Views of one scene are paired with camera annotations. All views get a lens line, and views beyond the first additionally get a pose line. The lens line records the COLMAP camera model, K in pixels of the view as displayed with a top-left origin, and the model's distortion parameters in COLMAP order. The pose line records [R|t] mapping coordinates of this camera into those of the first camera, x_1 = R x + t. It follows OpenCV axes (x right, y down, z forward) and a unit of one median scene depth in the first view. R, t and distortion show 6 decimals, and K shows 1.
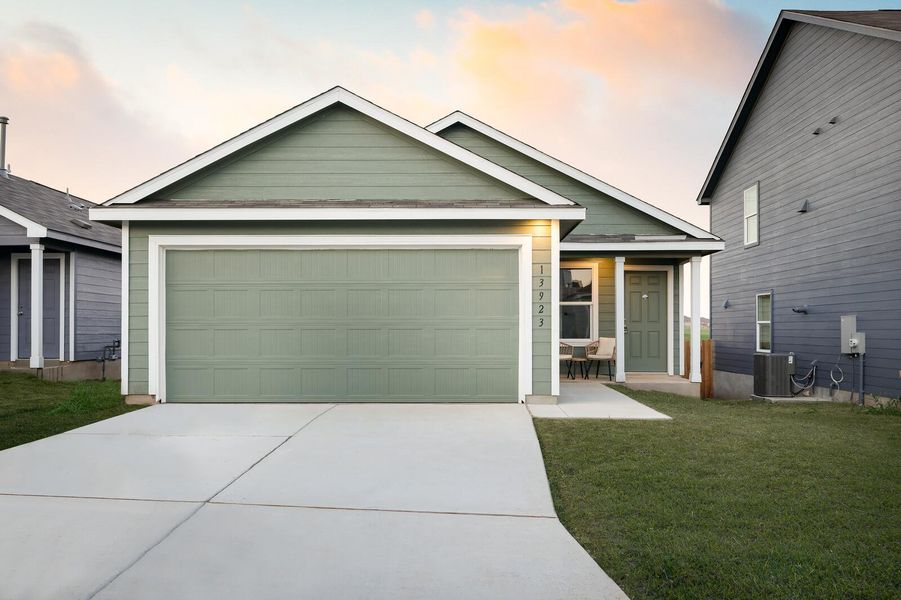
lens RADIAL K [[747.7, 0, 452.4], [0, 747.7, 326.9], [0, 0, 1]] dist [-0.008512, 0.000390]
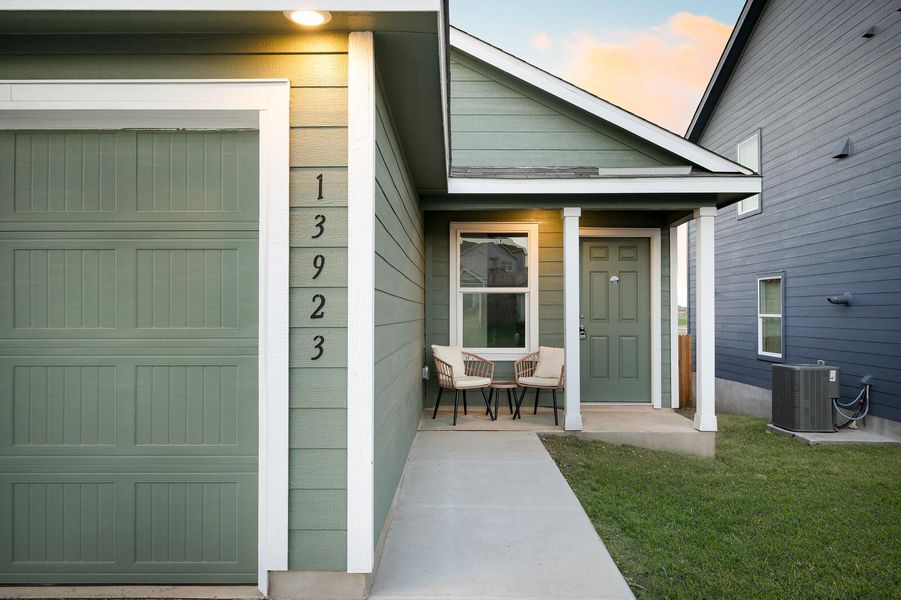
lens RADIAL K [[637.1, 0, 450.5], [0, 637.1, 300.0], [0, 0, 1]] dist [0.004582, -0.000297]
pose [[0.999880, 0.000407, 0.015496, 0.115812], [-0.000154, 0.999867, -0.016311, -0.014900], [-0.015500, 0.016306, 0.999747, 0.481383]]
